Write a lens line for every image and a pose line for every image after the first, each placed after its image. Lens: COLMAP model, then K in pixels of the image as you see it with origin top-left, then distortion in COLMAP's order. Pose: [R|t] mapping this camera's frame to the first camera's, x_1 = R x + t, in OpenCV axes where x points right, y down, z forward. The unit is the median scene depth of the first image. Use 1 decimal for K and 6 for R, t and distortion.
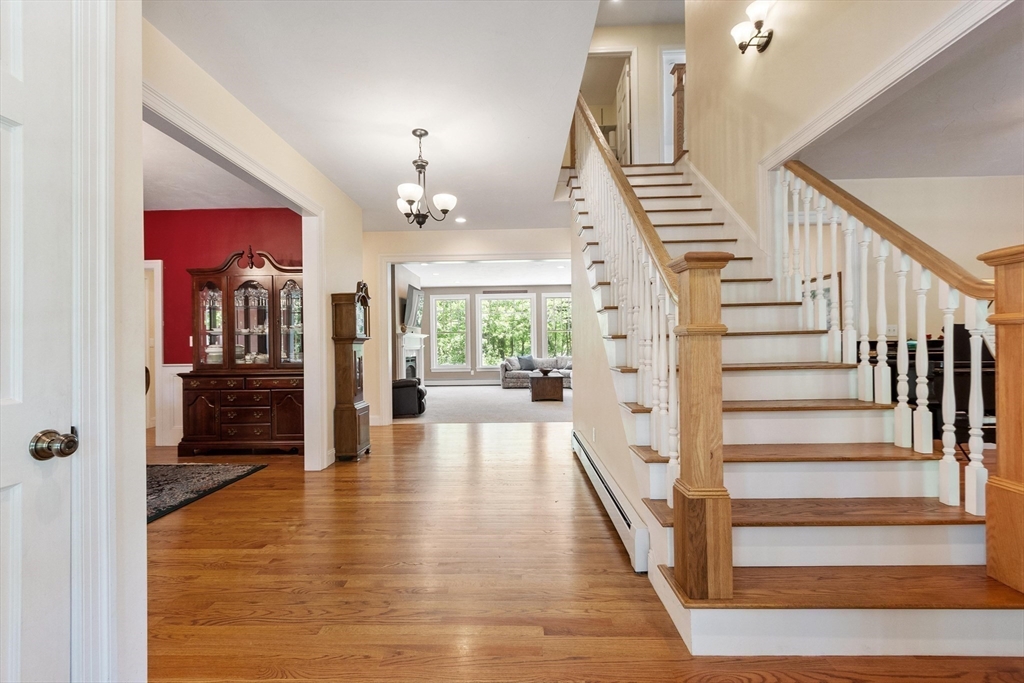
lens RADIAL K [[451.2, 0, 513.0], [0, 451.2, 334.4], [0, 0, 1]] dist [-0.000377, -0.000006]
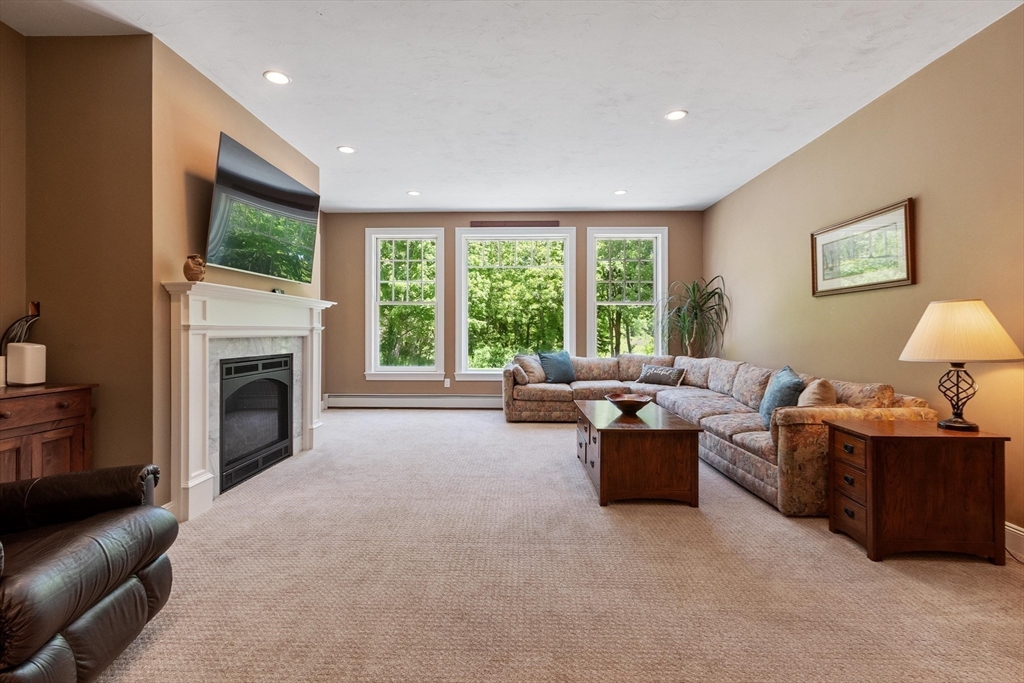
lens RADIAL K [[471.1, 0, 512.9], [0, 471.1, 327.2], [0, 0, 1]] dist [0.000105, 0.000006]
pose [[0.999794, 0.016511, -0.011771, -0.012160], [-0.016371, 0.999795, 0.011922, 0.015270], [0.011965, -0.011727, 0.999860, 0.491961]]
